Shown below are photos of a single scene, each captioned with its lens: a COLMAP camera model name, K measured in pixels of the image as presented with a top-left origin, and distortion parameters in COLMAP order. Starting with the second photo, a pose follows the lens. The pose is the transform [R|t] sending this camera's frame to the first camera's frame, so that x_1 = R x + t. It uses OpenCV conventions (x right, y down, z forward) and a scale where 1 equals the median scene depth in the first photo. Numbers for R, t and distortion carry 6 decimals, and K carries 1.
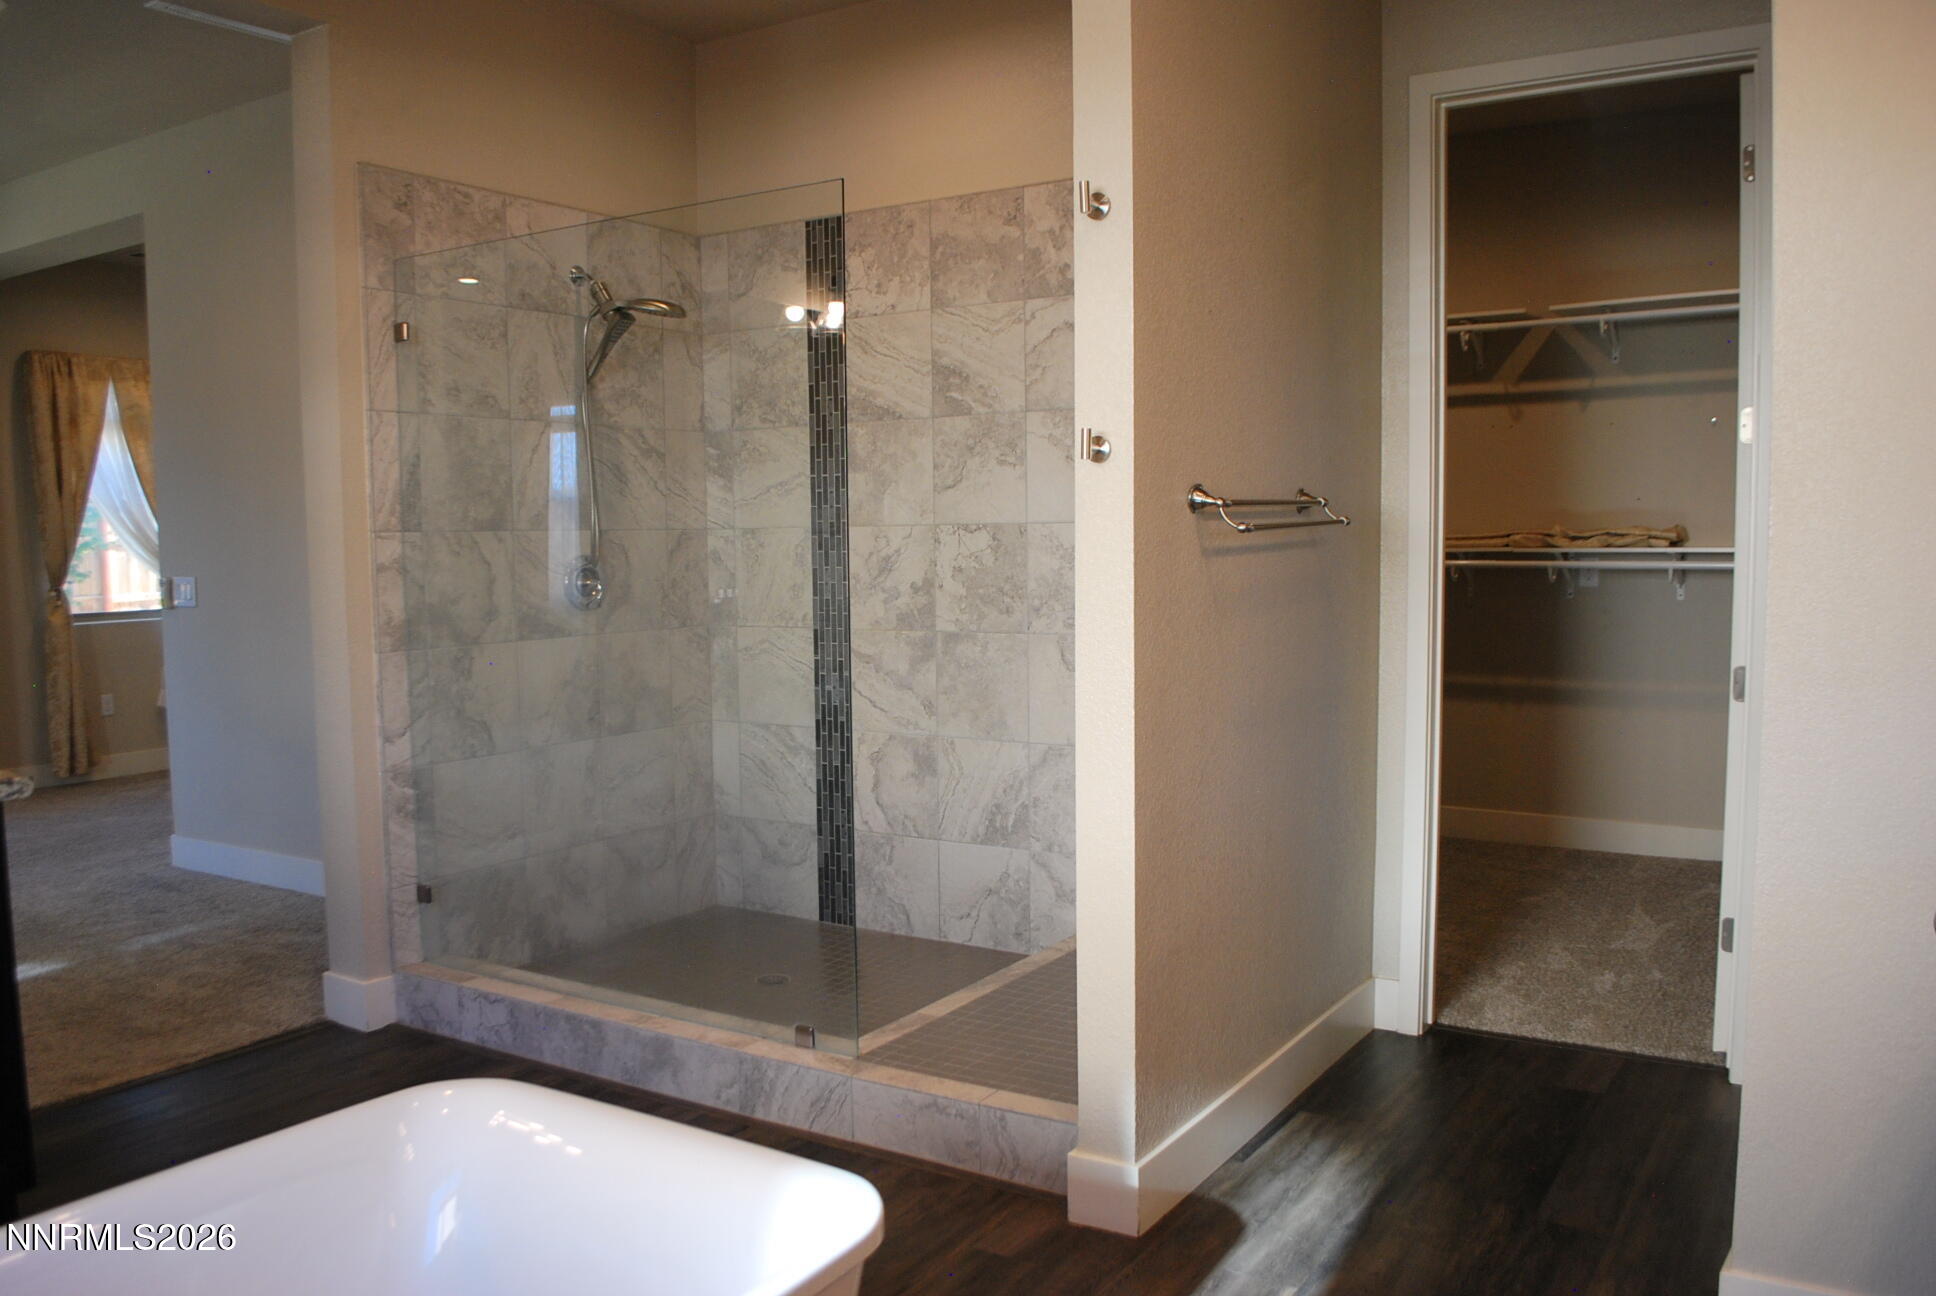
lens RADIAL K [[1538.8, 0, 968.9], [0, 1538.8, 671.0], [0, 0, 1]] dist [-0.063114, -0.000504]
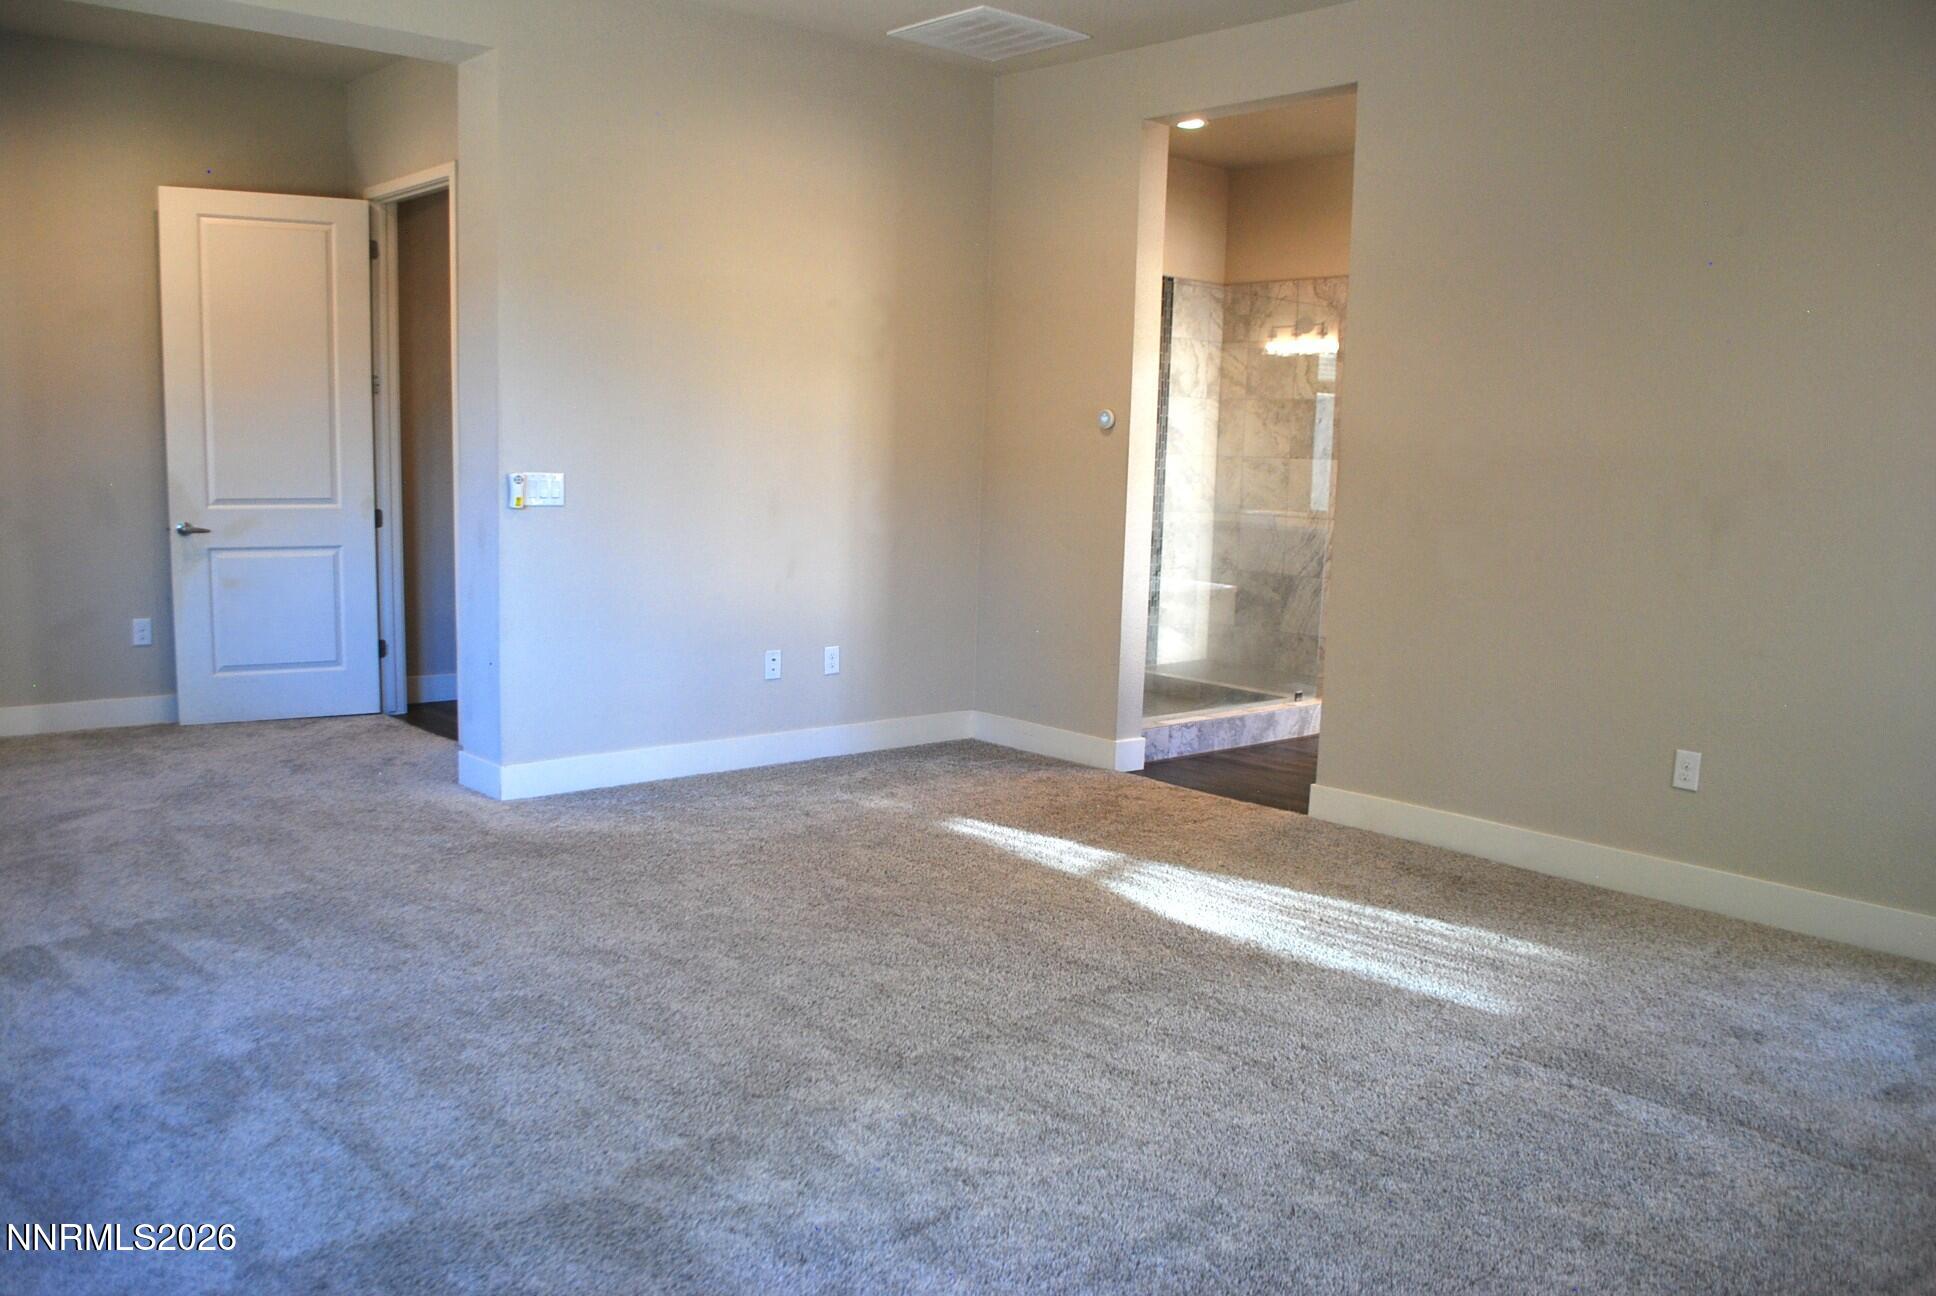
lens RADIAL K [[1538.8, 0, 968.9], [0, 1538.8, 671.0], [0, 0, 1]] dist [-0.063114, -0.000504]
pose [[0.264605, -0.119442, 0.956931, -1.008956], [0.052220, 0.992619, 0.109457, -0.024258], [-0.962942, 0.021008, 0.268889, 0.383423]]
